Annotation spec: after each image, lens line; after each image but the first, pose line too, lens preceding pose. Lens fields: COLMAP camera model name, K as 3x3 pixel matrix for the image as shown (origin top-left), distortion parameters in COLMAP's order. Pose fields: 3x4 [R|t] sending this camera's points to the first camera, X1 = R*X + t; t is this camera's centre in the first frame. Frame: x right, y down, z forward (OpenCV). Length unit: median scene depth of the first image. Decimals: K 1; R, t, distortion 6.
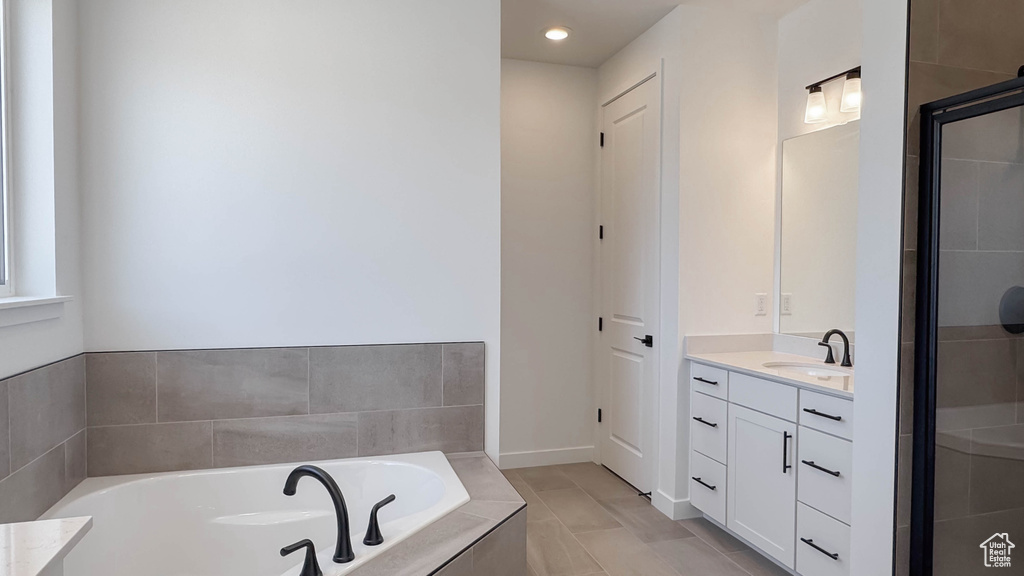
lens RADIAL K [[597.9, 0, 514.3], [0, 597.9, 288.8], [0, 0, 1]] dist [-0.001154, -0.002209]
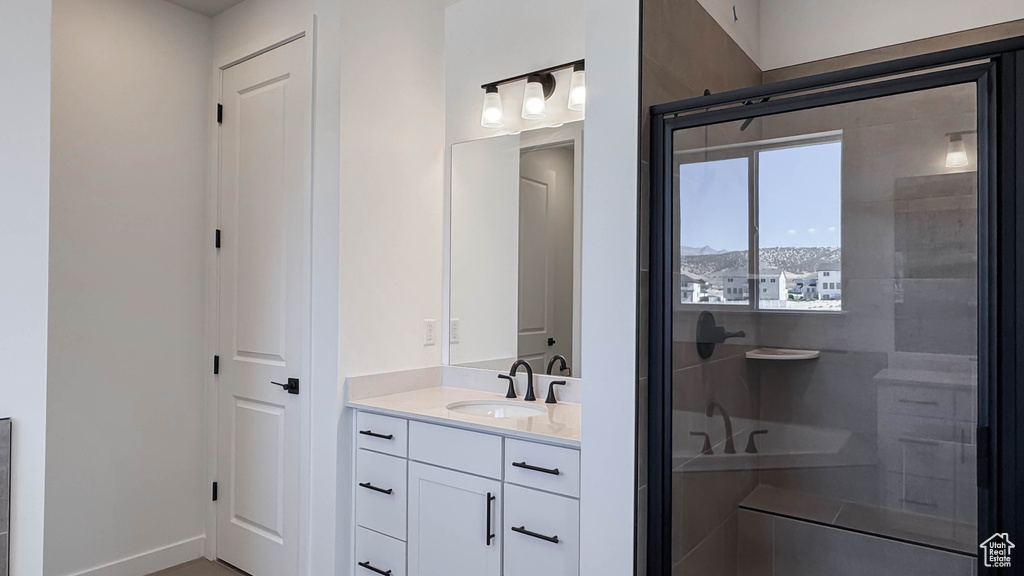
lens RADIAL K [[597.9, 0, 495.4], [0, 597.9, 290.1], [0, 0, 1]] dist [-0.001154, -0.002209]
pose [[0.809390, 0.007532, 0.587223, -0.013351], [0.011826, 0.999506, -0.029120, -0.009938], [-0.587152, 0.030514, 0.808901, 0.302142]]
